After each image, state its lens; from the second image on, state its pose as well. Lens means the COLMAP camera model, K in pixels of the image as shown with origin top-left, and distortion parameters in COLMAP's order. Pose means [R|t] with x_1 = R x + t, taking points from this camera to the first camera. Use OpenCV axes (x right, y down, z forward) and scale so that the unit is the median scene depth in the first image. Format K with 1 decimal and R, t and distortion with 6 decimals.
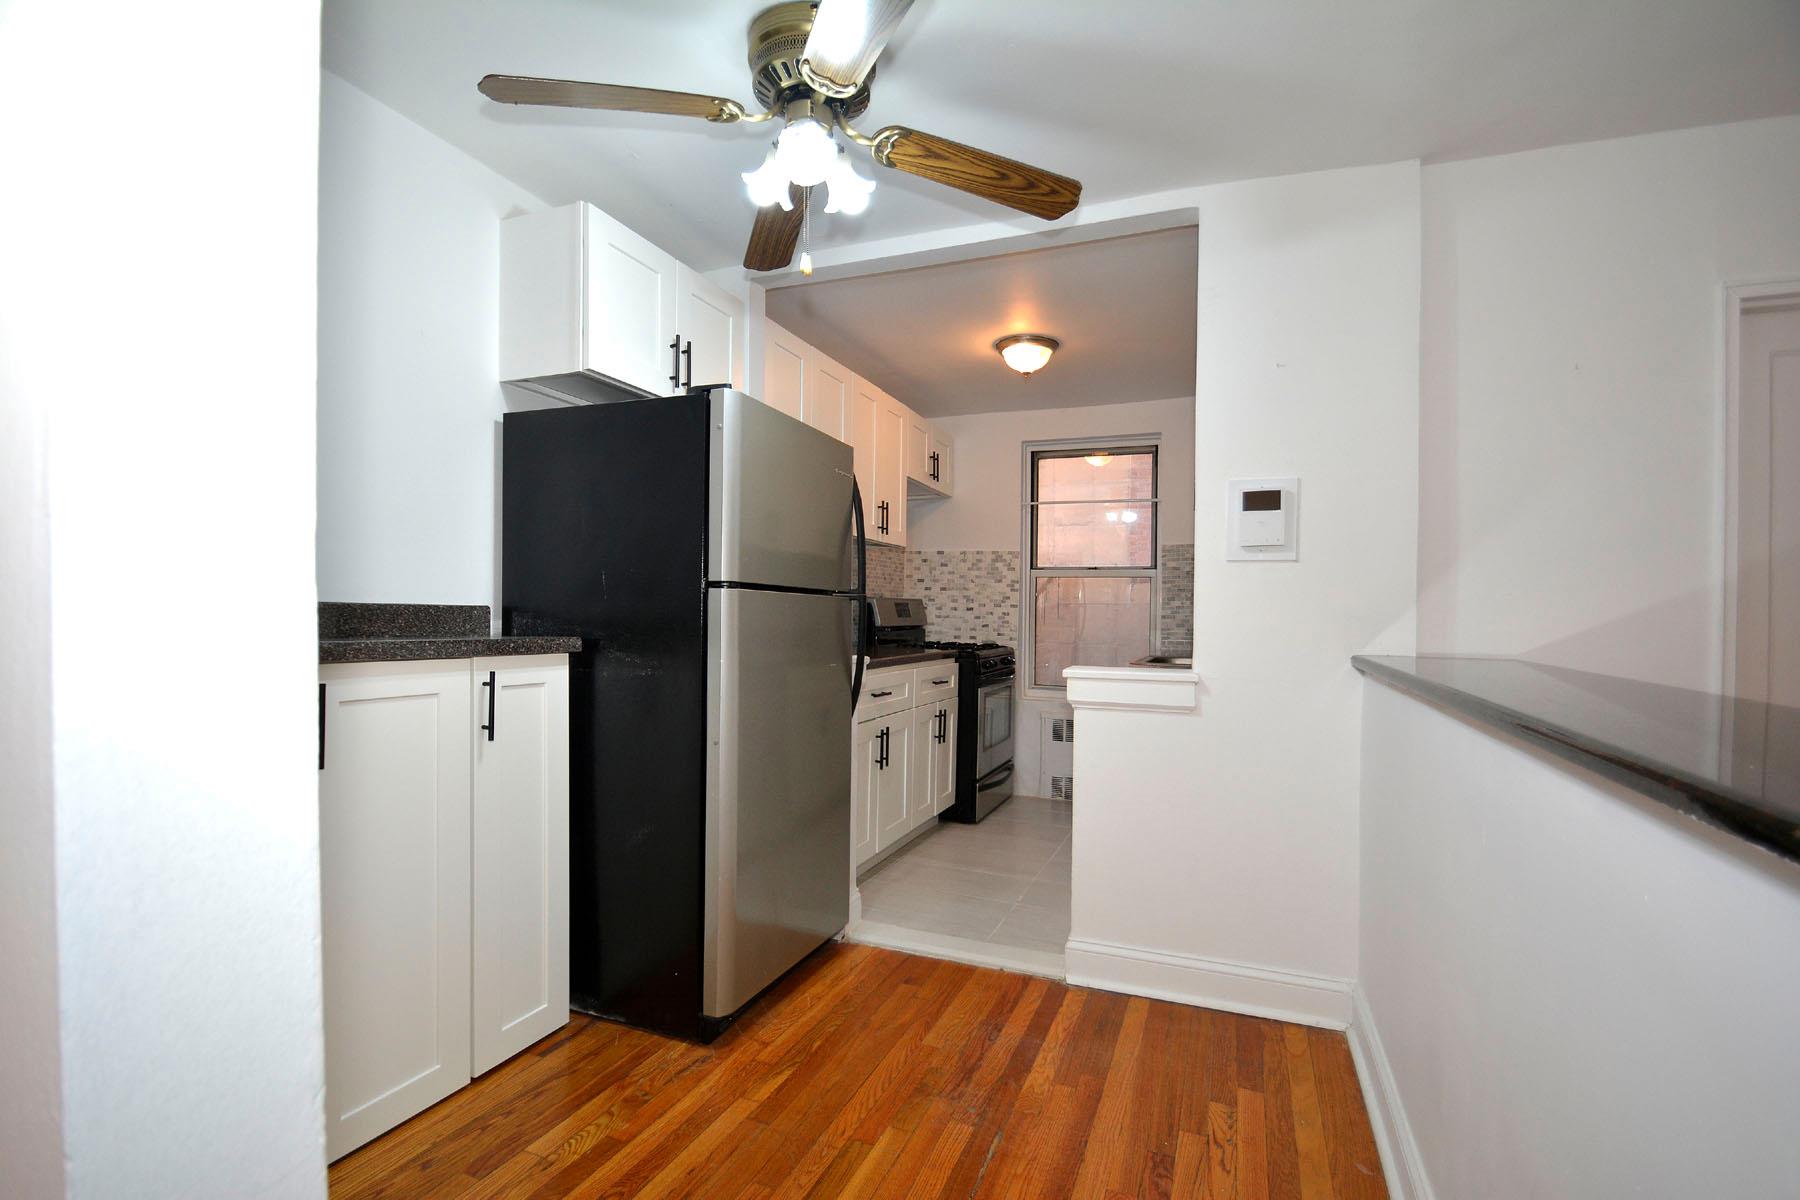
lens RADIAL K [[766.1, 0, 900.2], [0, 766.1, 613.6], [0, 0, 1]] dist [0.003628, -0.012658]
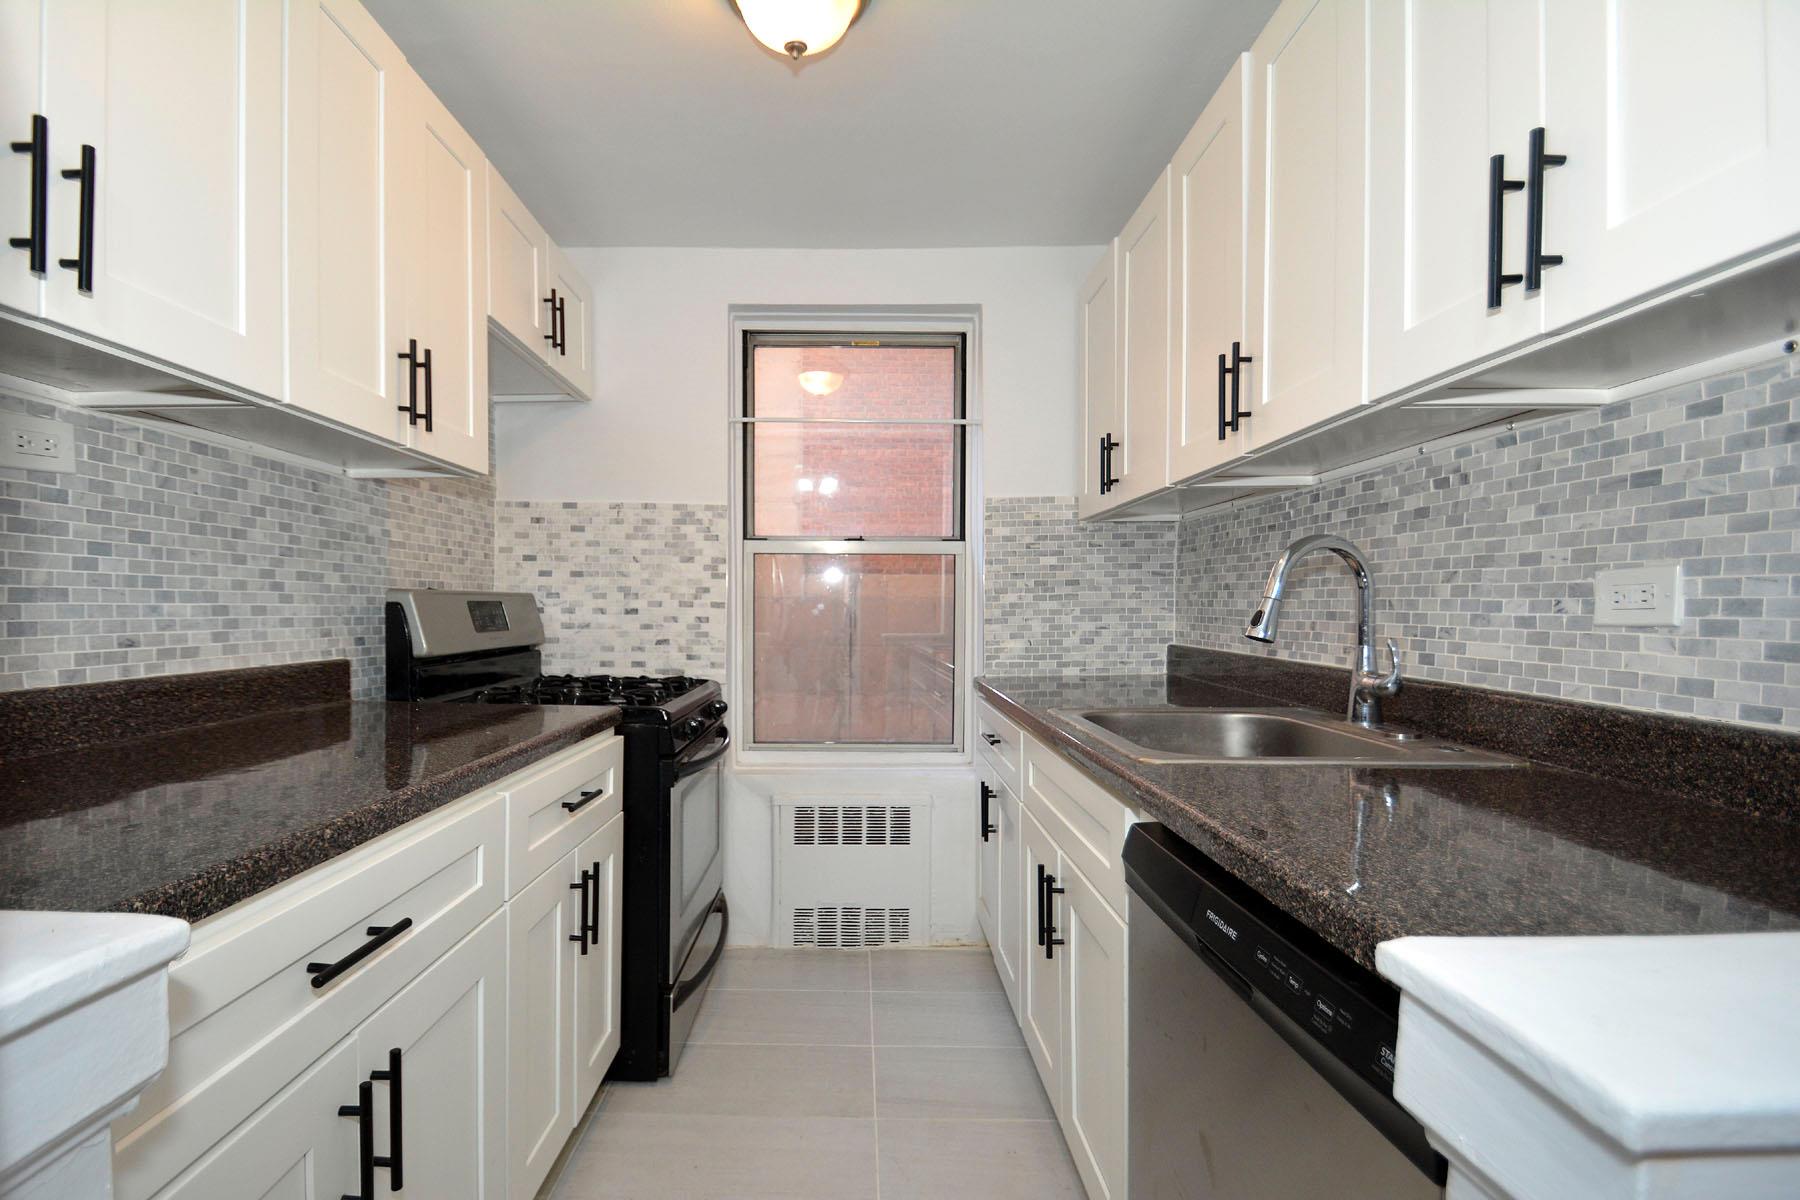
lens RADIAL K [[766.1, 0, 900.2], [0, 766.1, 613.6], [0, 0, 1]] dist [0.003628, -0.012658]
pose [[0.892115, -0.017546, 0.451467, 0.016861], [0.013644, 0.999836, 0.011896, -0.008474], [-0.451602, -0.004453, 0.892209, 0.452154]]
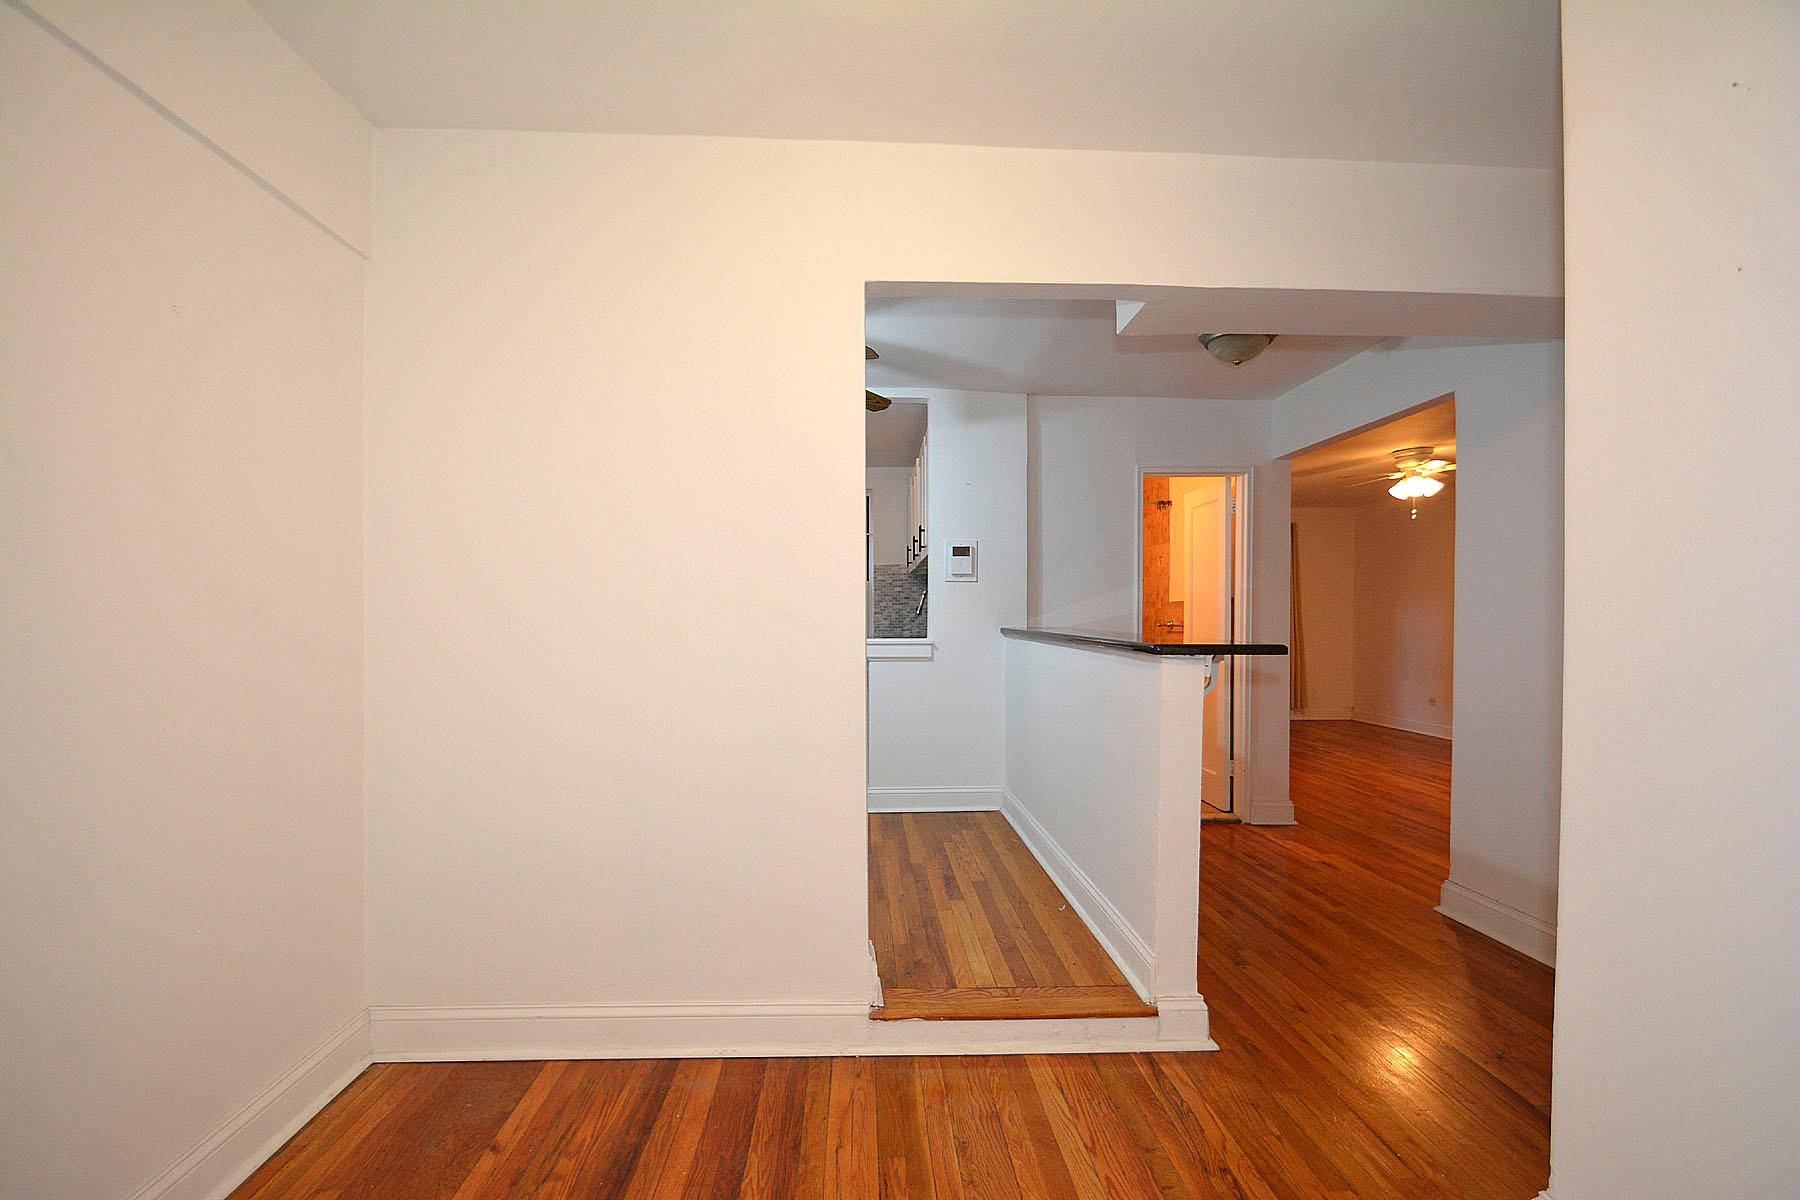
lens RADIAL K [[766.1, 0, 900.2], [0, 766.1, 613.6], [0, 0, 1]] dist [0.003628, -0.012658]
pose [[0.897262, -0.007549, 0.441434, -0.233903], [0.008554, 0.999963, -0.000286, 0.005408], [-0.441416, 0.004033, 0.897294, -0.303698]]
